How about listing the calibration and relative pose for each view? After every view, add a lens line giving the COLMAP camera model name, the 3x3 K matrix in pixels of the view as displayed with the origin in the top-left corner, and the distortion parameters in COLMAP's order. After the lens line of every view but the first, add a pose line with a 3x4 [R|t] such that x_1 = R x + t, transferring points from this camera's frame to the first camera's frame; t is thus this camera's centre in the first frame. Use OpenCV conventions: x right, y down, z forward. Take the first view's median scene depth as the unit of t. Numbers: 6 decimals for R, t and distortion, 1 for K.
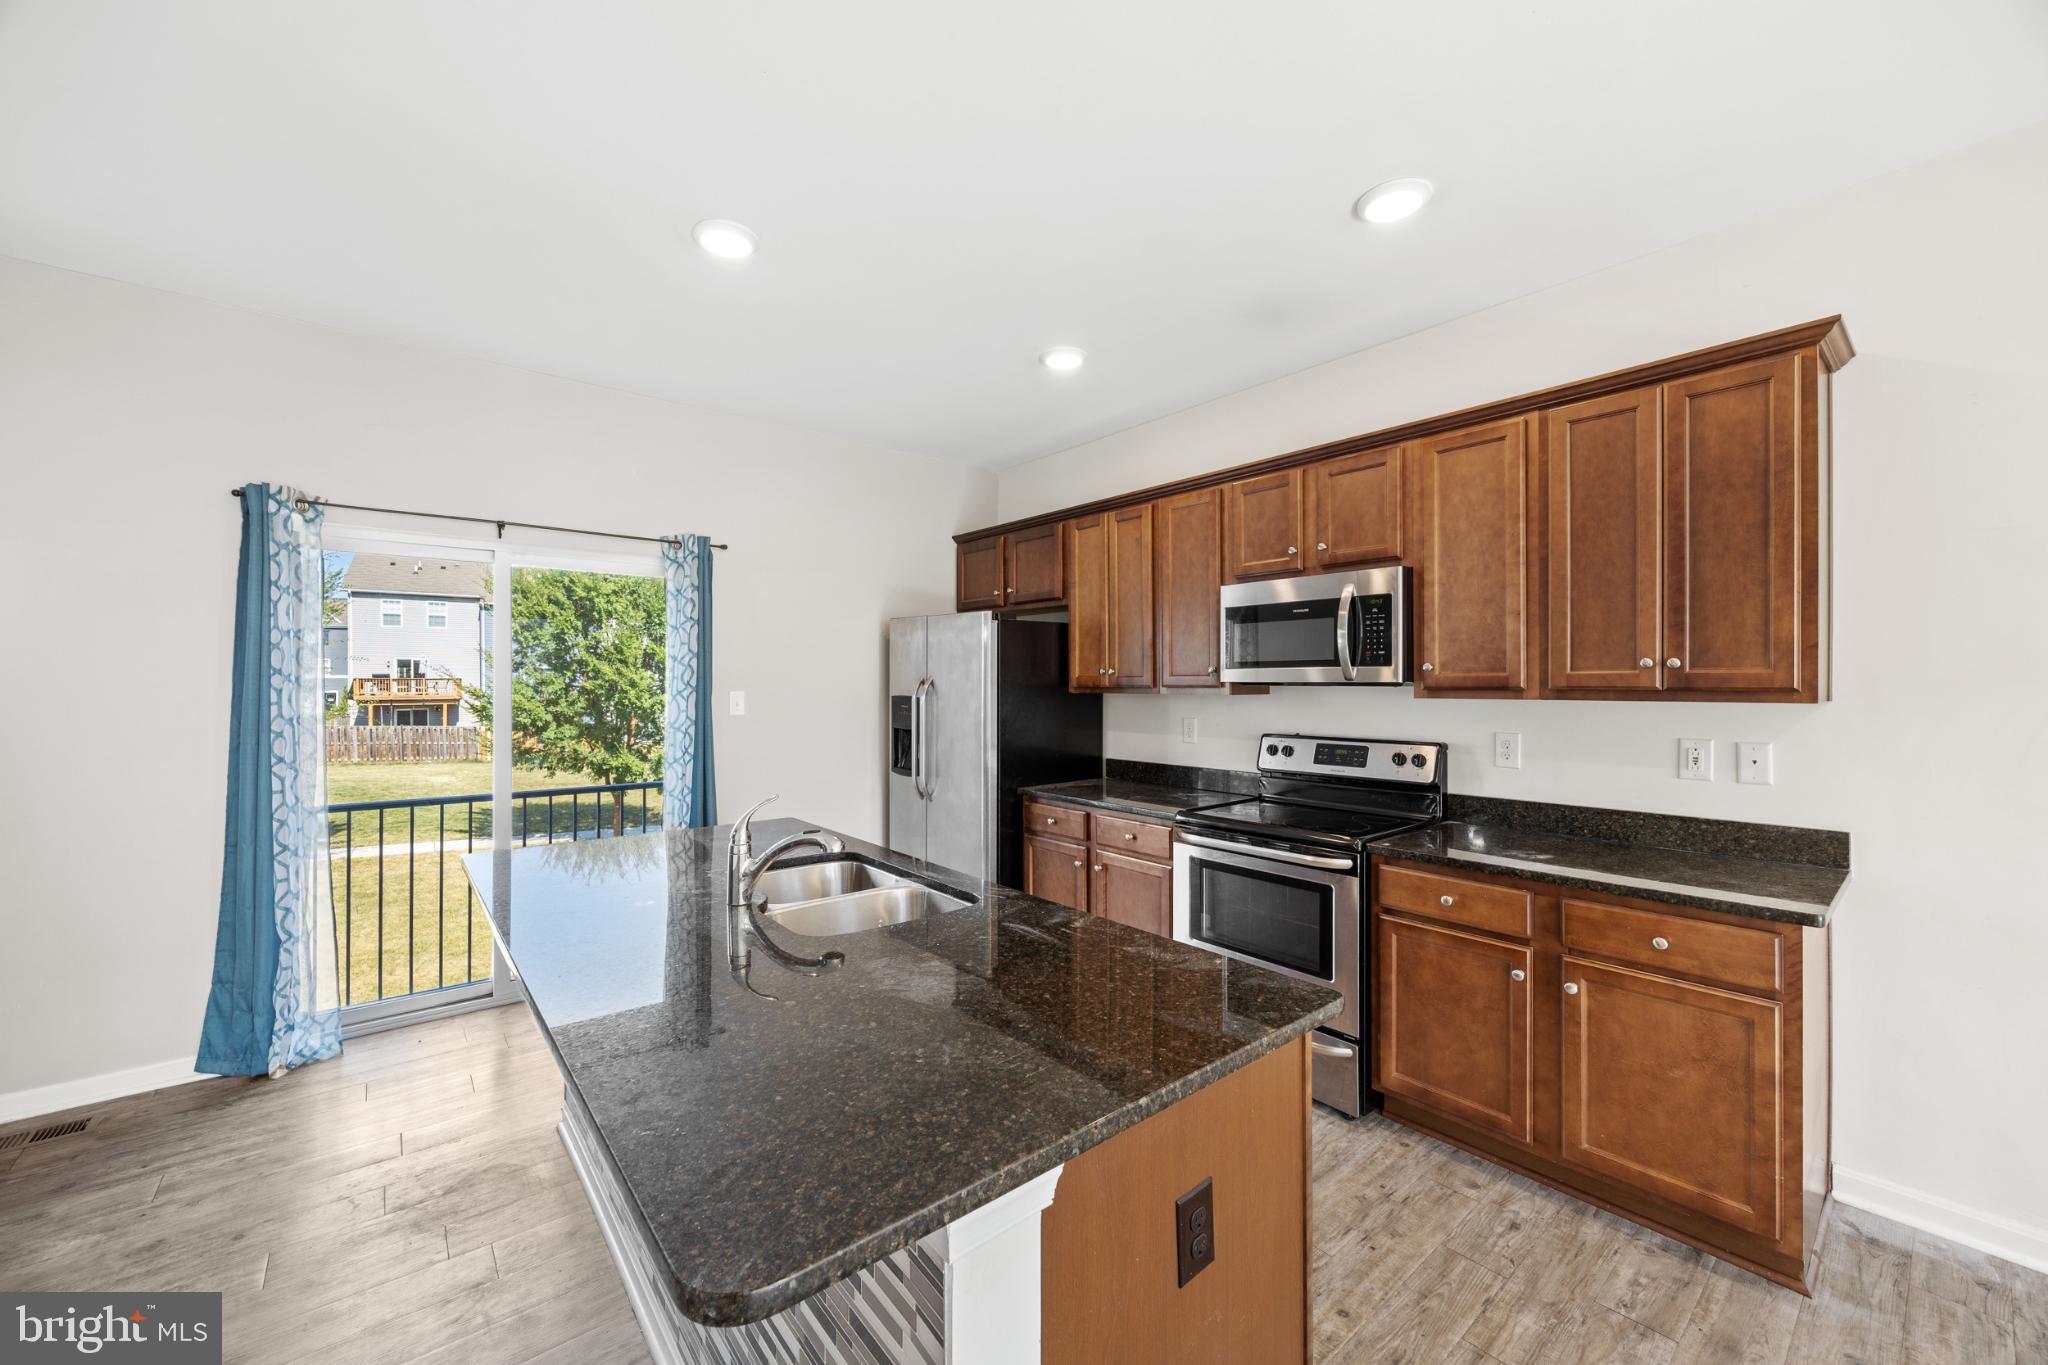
lens RADIAL K [[788.8, 0, 1026.3], [0, 788.8, 684.7], [0, 0, 1]] dist [-0.006285, -0.000088]
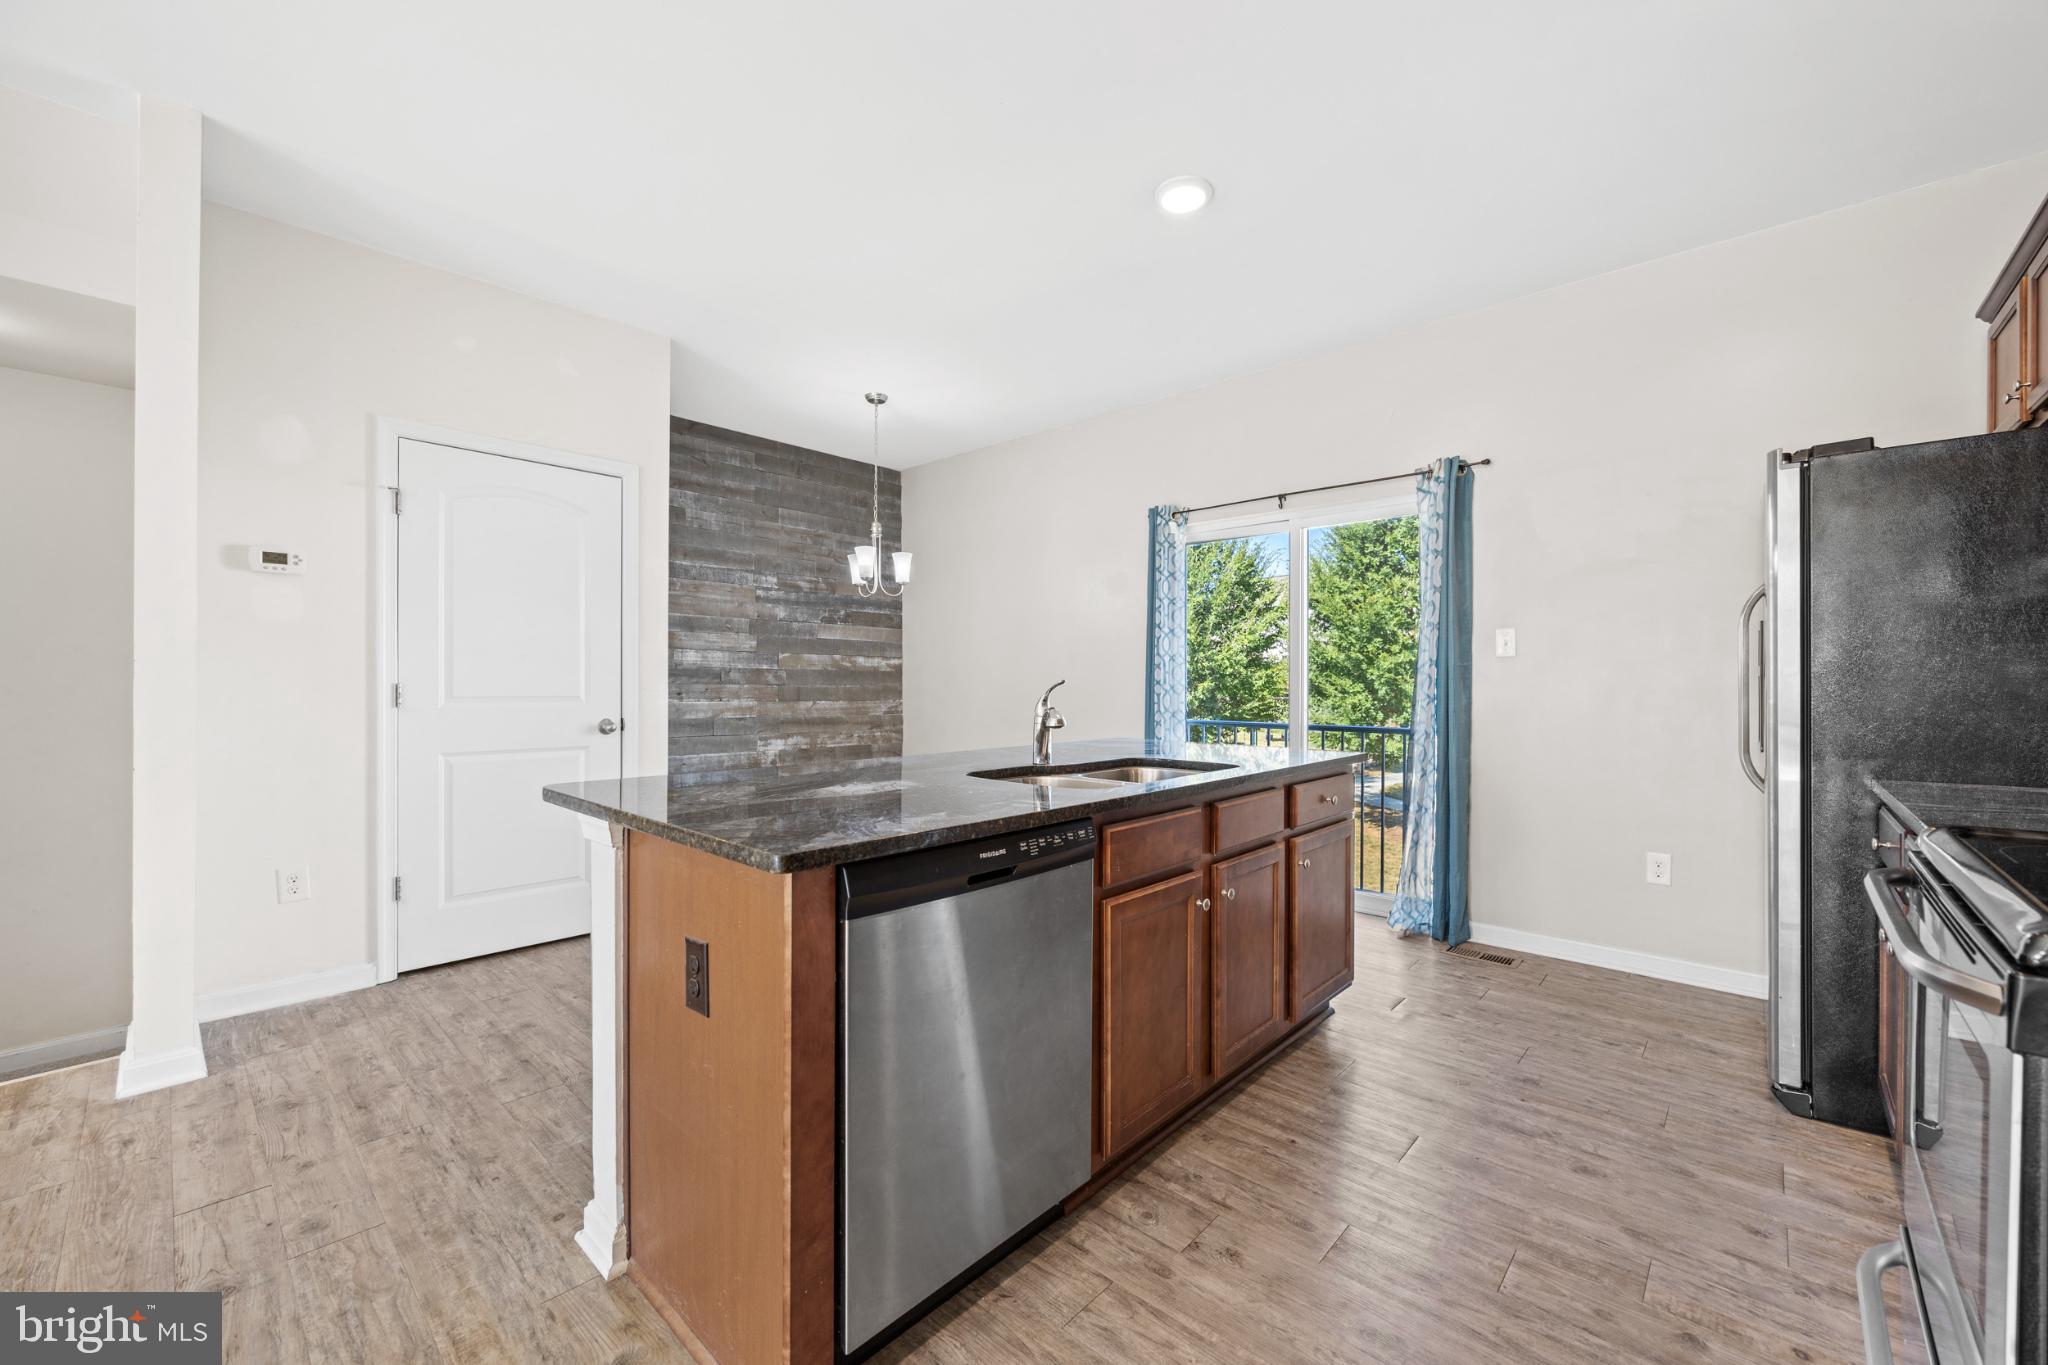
lens RADIAL K [[797.8, 0, 1029.2], [0, 797.8, 693.4], [0, 0, 1]] dist [-0.005517, 0.001281]
pose [[0.135712, 0.014503, -0.990642, 0.605686], [-0.003443, 0.999894, 0.014167, 0.099928], [0.990742, 0.001488, 0.135747, 0.547699]]
